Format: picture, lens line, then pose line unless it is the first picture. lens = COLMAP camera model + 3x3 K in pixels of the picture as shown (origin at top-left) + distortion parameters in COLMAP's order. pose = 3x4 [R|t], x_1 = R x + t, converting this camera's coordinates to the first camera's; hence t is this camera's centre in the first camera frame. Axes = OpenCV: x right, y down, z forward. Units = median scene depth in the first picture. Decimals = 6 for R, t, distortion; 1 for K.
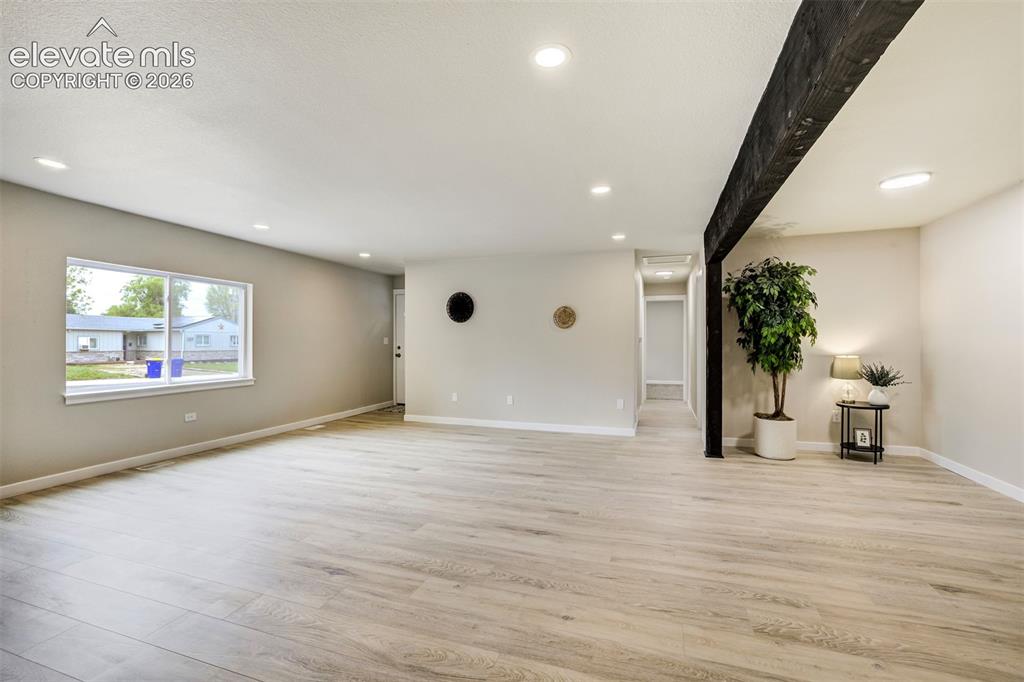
lens RADIAL K [[441.9, 0, 514.0], [0, 441.9, 339.5], [0, 0, 1]] dist [-0.040292, 0.015895]
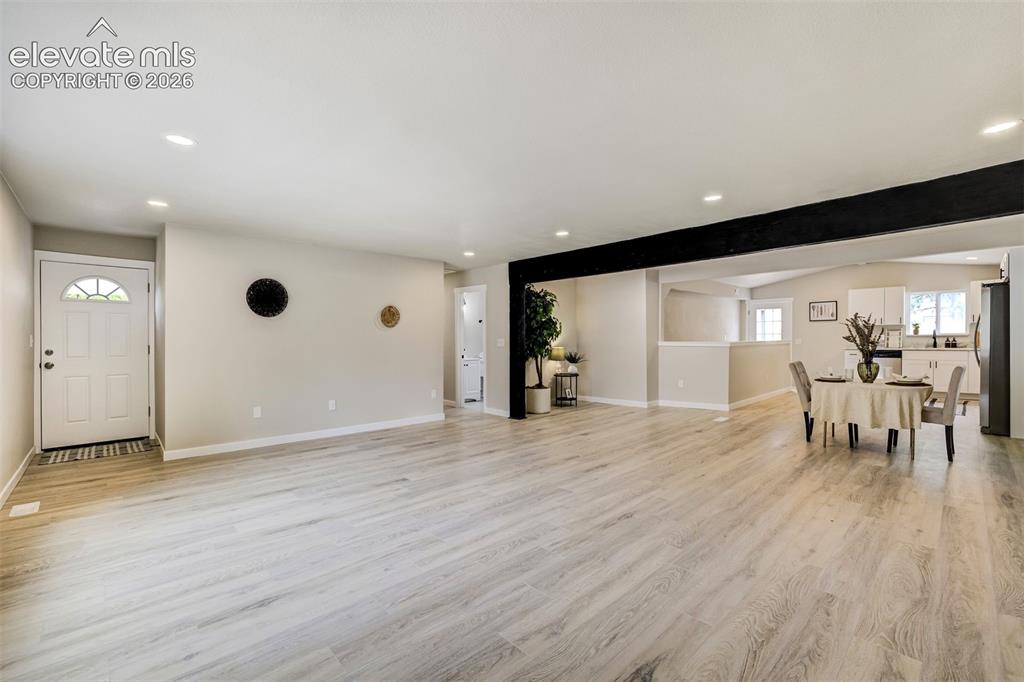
lens RADIAL K [[441.9, 0, 514.0], [0, 441.9, 339.5], [0, 0, 1]] dist [-0.040292, 0.015895]
pose [[0.466702, -0.005752, 0.884396, -1.157628], [0.001118, 0.999982, 0.005914, -0.003518], [-0.884414, -0.001771, 0.466700, 0.460354]]
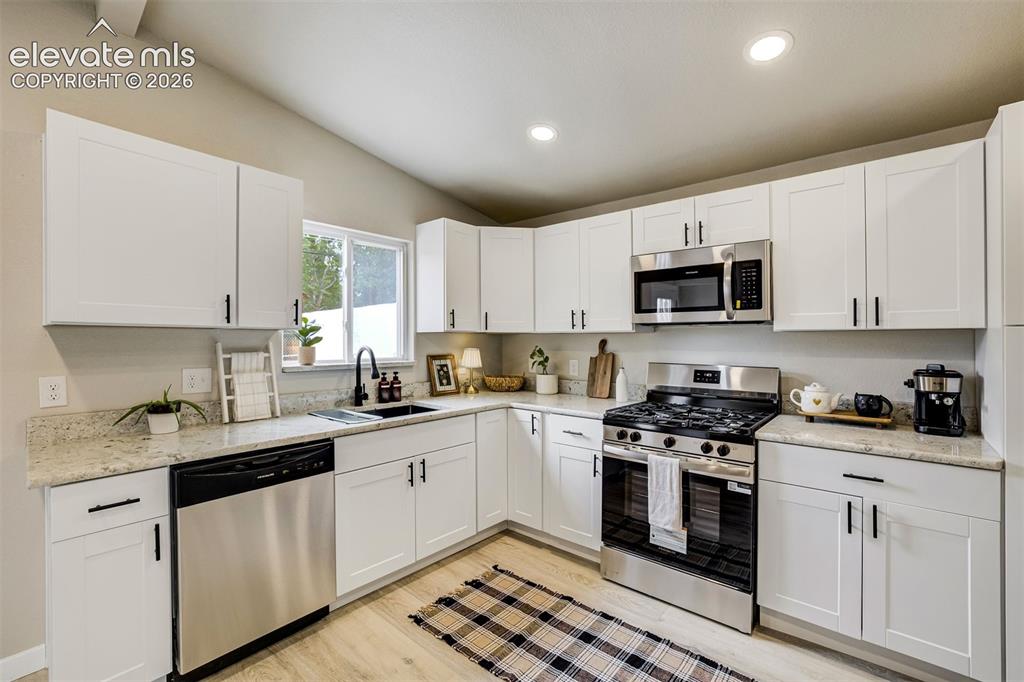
lens RADIAL K [[441.9, 0, 514.0], [0, 441.9, 339.5], [0, 0, 1]] dist [-0.040292, 0.015895]
pose [[-0.923553, 0.002905, 0.383459, 1.623065], [0.000631, 0.999981, -0.006058, -0.054536], [-0.383470, -0.005353, -0.923538, 0.103145]]
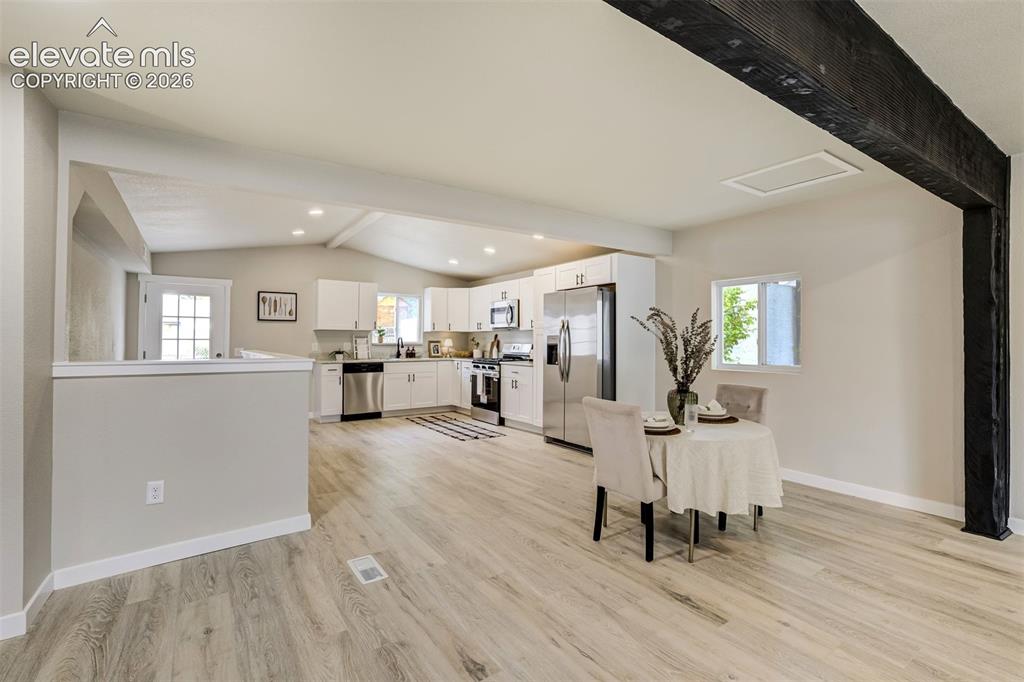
lens RADIAL K [[472.2, 0, 512.0], [0, 472.2, 341.0], [0, 0, 1]] dist [-0.002685, -0.000351]
pose [[-0.789104, 0.002914, 0.614253, 0.273333], [-0.003391, 0.999953, -0.009099, -0.005628], [-0.614250, -0.009263, -0.789057, 1.000185]]
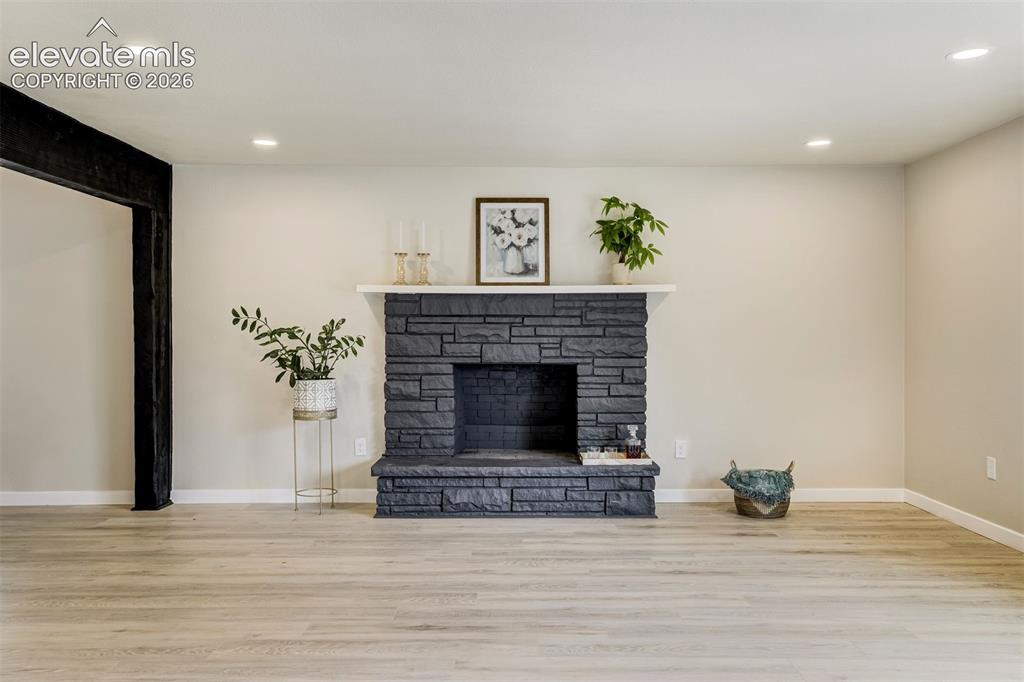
lens RADIAL K [[839.4, 0, 532.9], [0, 839.4, 340.5], [0, 0, 1]] dist [-0.002025, 0.082206]
pose [[-0.940989, 0.001973, -0.338431, -0.053521], [0.004185, 0.999974, -0.005808, 0.017095], [0.338411, -0.006881, -0.940973, 1.671011]]
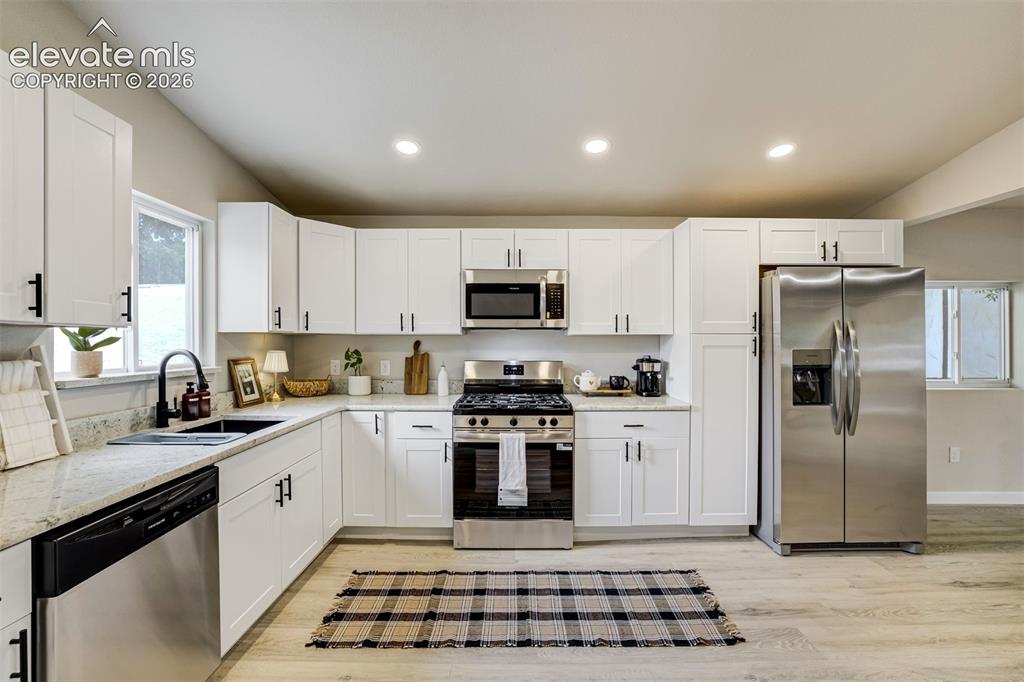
lens RADIAL K [[441.9, 0, 514.0], [0, 441.9, 339.5], [0, 0, 1]] dist [-0.040292, 0.015895]
pose [[-0.949723, 0.001714, -0.313087, 1.915895], [0.003851, 0.999973, -0.006207, -0.055921], [0.313068, -0.007100, -0.949704, 0.203442]]
